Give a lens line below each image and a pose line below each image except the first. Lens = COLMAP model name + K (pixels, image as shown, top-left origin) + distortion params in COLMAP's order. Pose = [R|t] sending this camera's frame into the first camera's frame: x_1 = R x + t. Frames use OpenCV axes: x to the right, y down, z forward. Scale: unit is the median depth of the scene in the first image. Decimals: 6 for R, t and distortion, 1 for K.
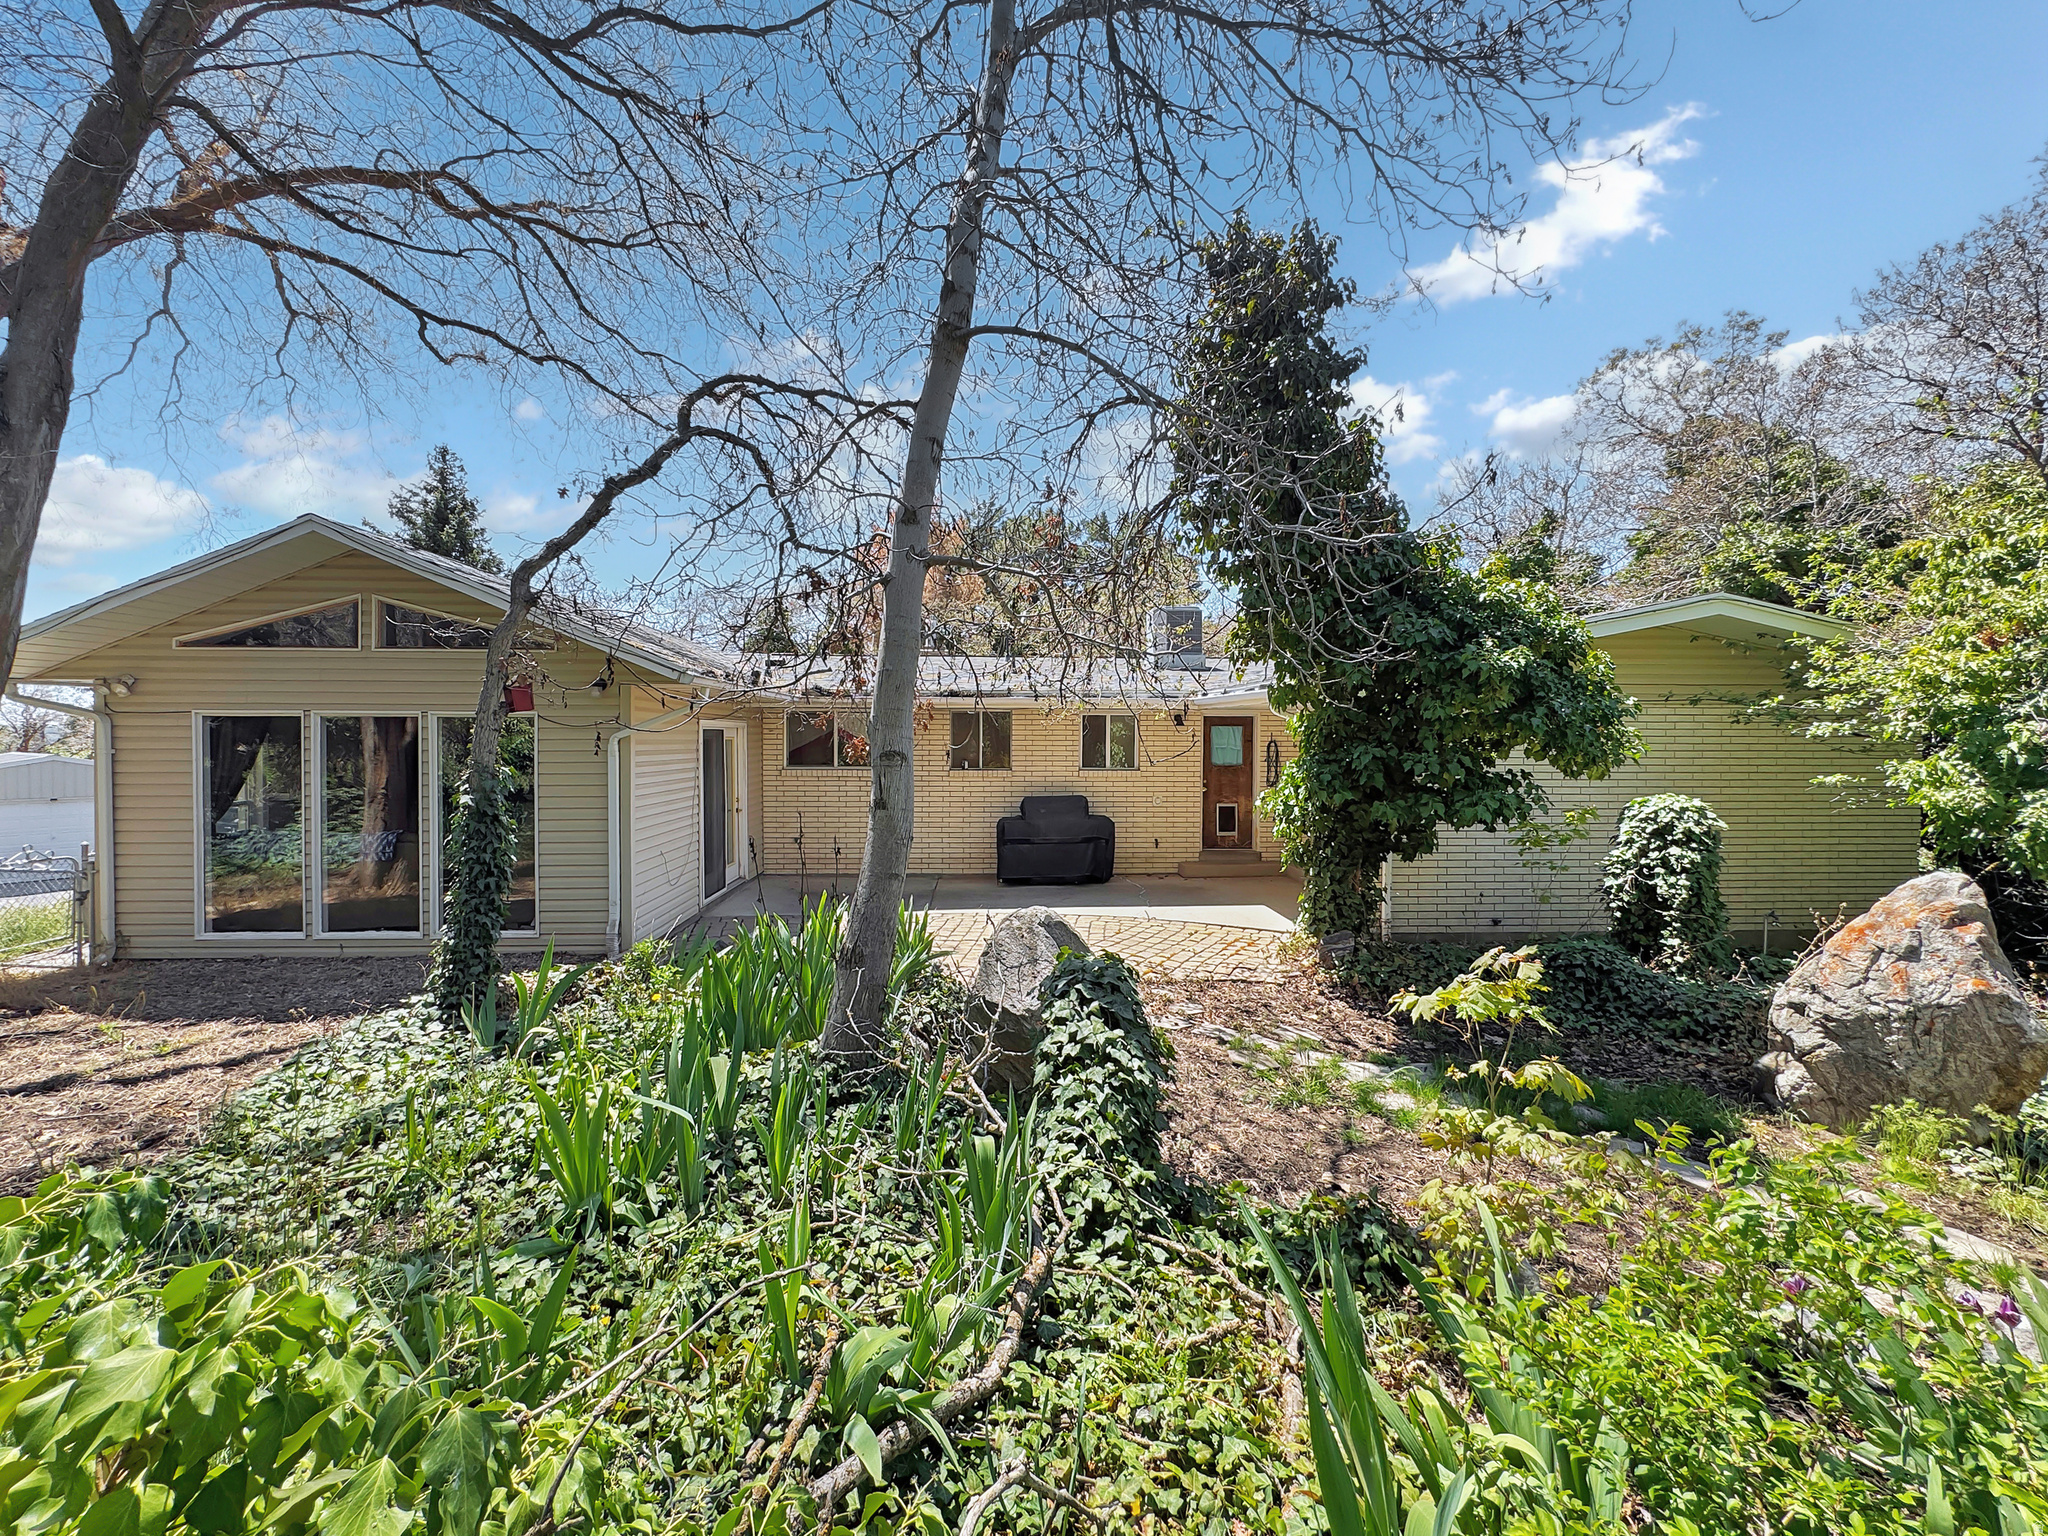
lens RADIAL K [[818.5, 0, 968.5], [0, 818.5, 762.7], [0, 0, 1]] dist [0.001475, 0.000060]
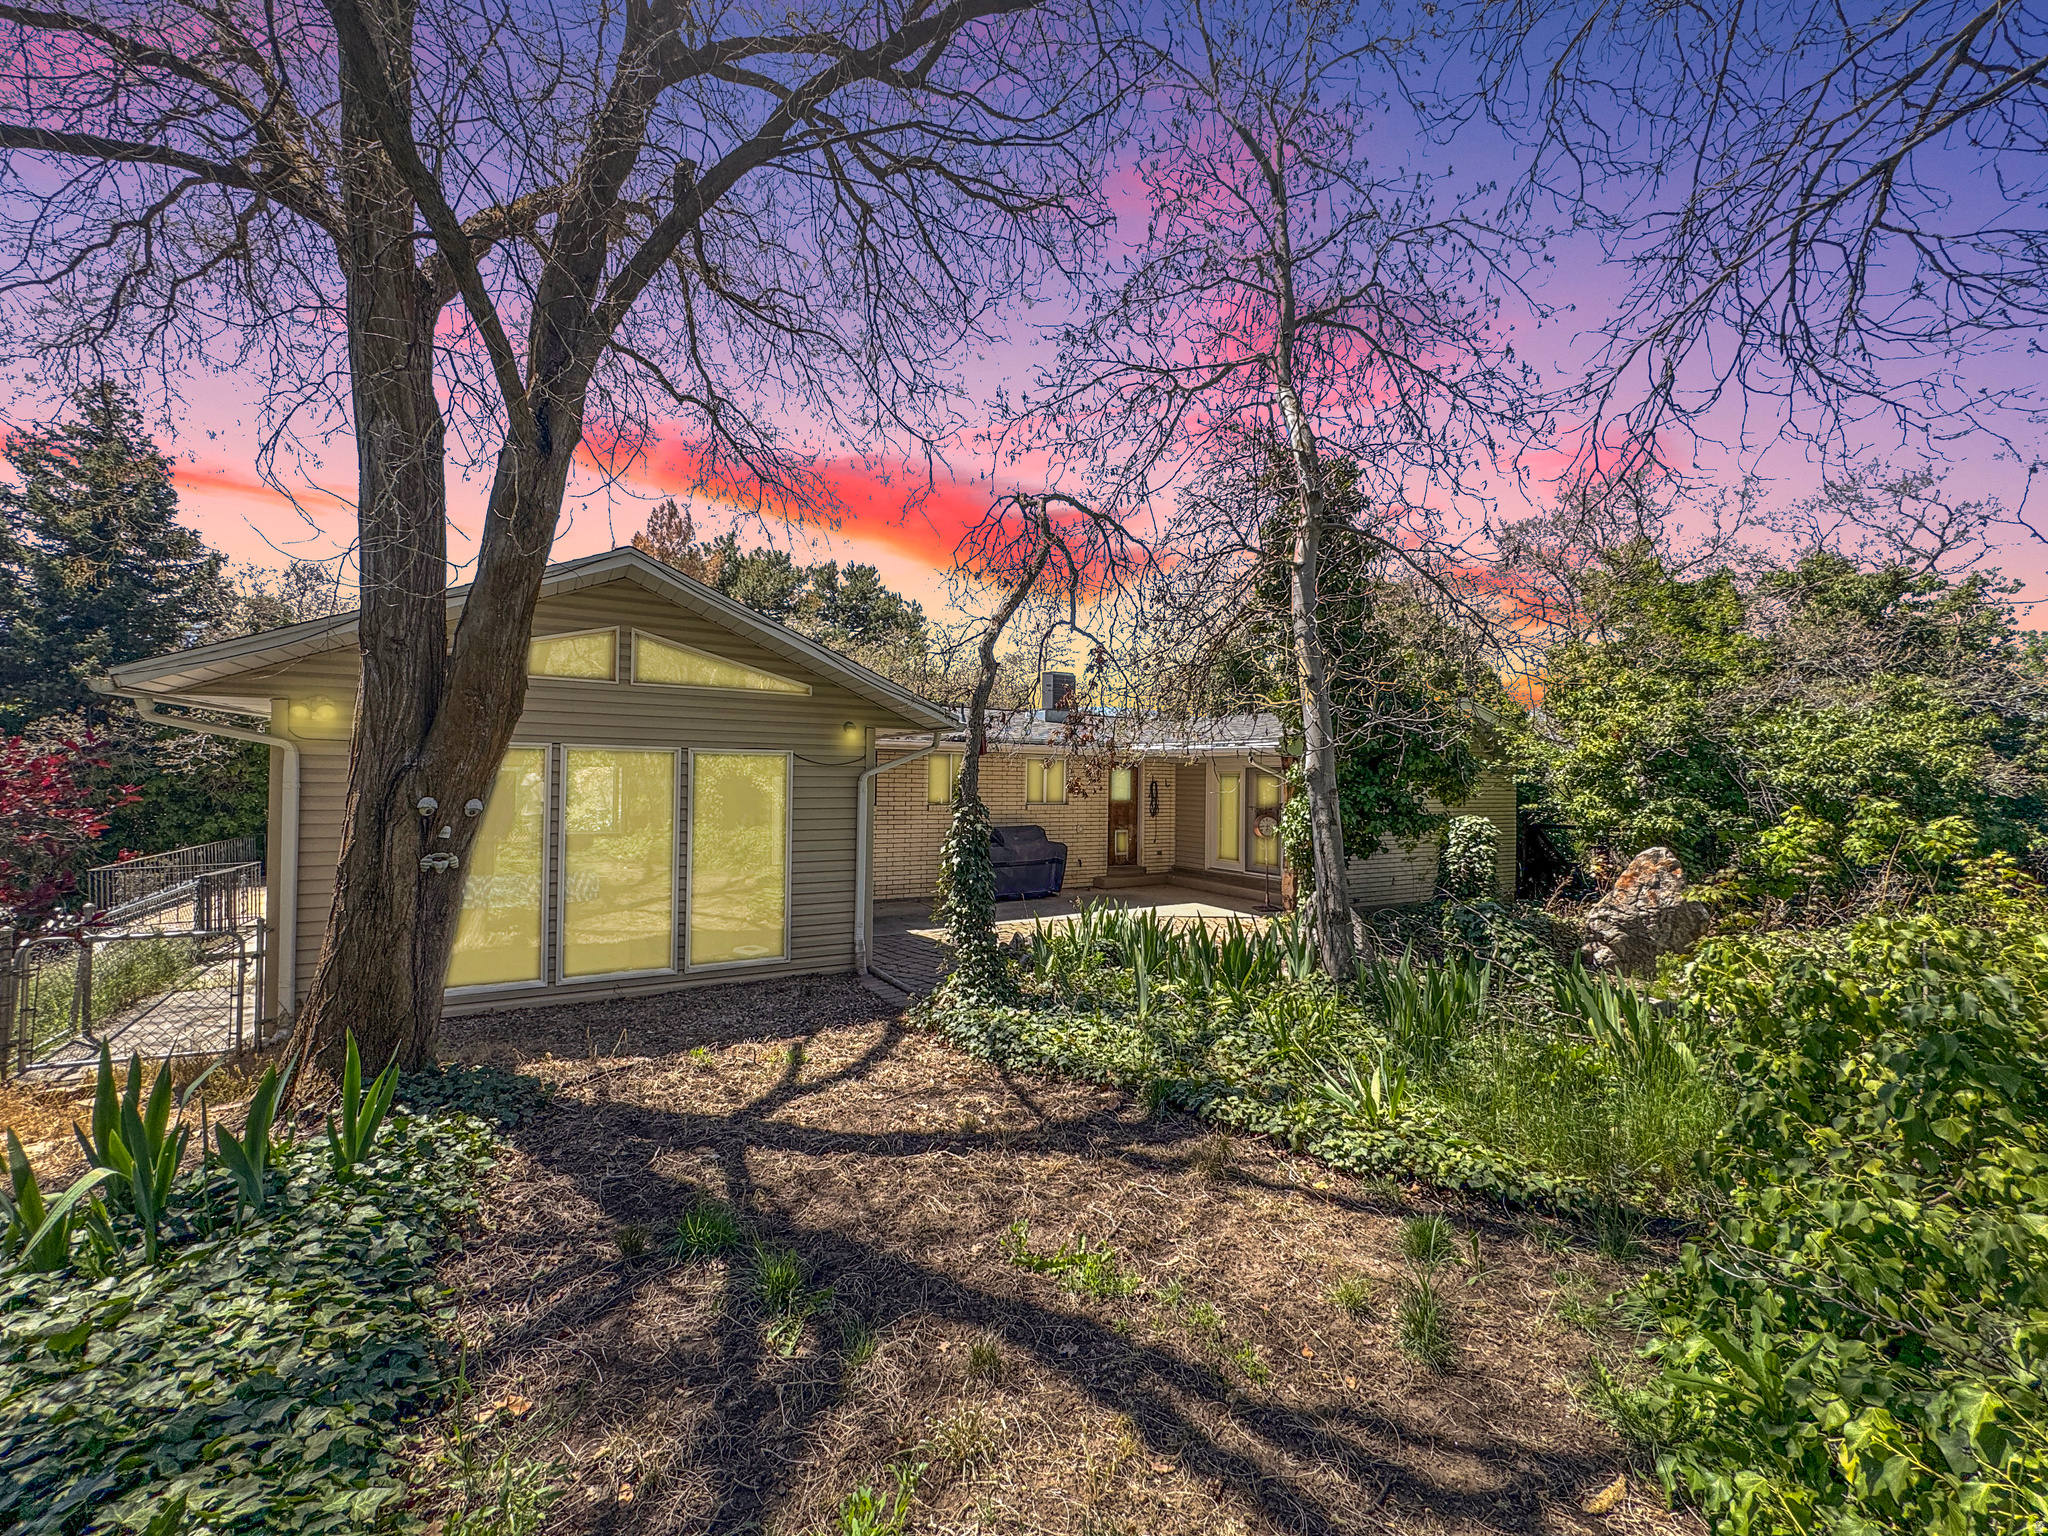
lens RADIAL K [[818.5, 0, 968.5], [0, 818.5, 762.7], [0, 0, 1]] dist [0.001475, 0.000060]
pose [[0.888352, 0.020459, 0.458708, -0.599199], [0.001006, 0.998918, -0.046503, 0.004727], [-0.459163, 0.041773, 0.887370, -0.037210]]
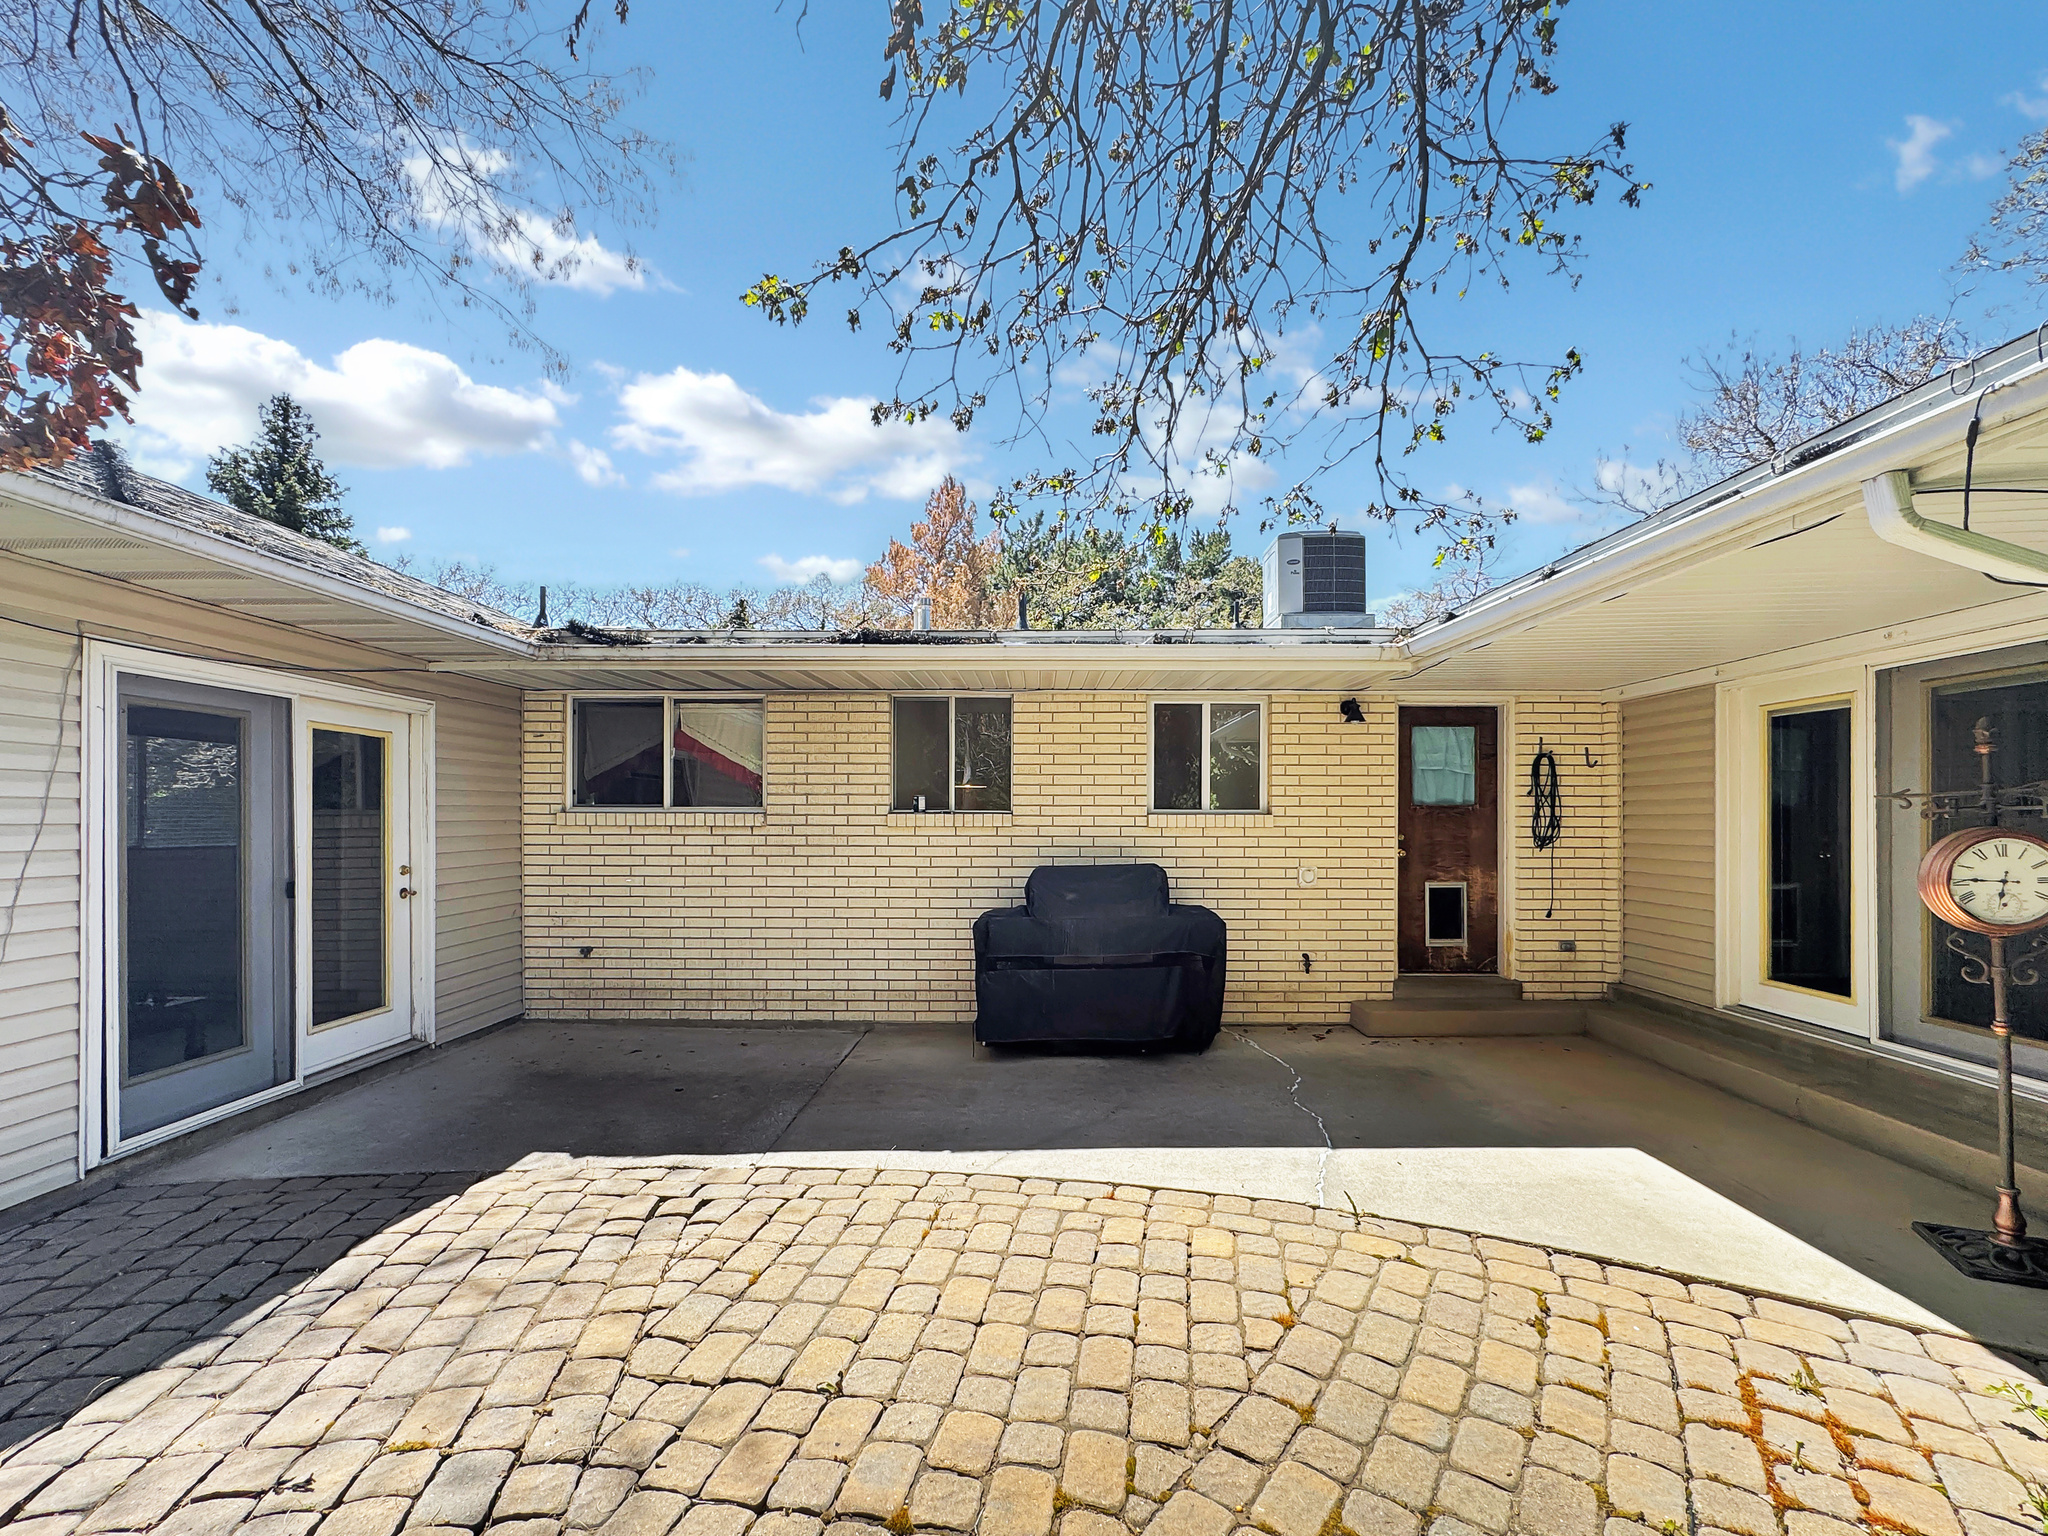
lens RADIAL K [[877.6, 0, 1031.3], [0, 877.6, 816.2], [0, 0, 1]] dist [0.000640, 0.000094]
pose [[0.999980, 0.002298, 0.005872, 0.074882], [-0.002129, 0.999585, -0.028745, 0.031940], [-0.005936, 0.028732, 0.999570, 0.574277]]
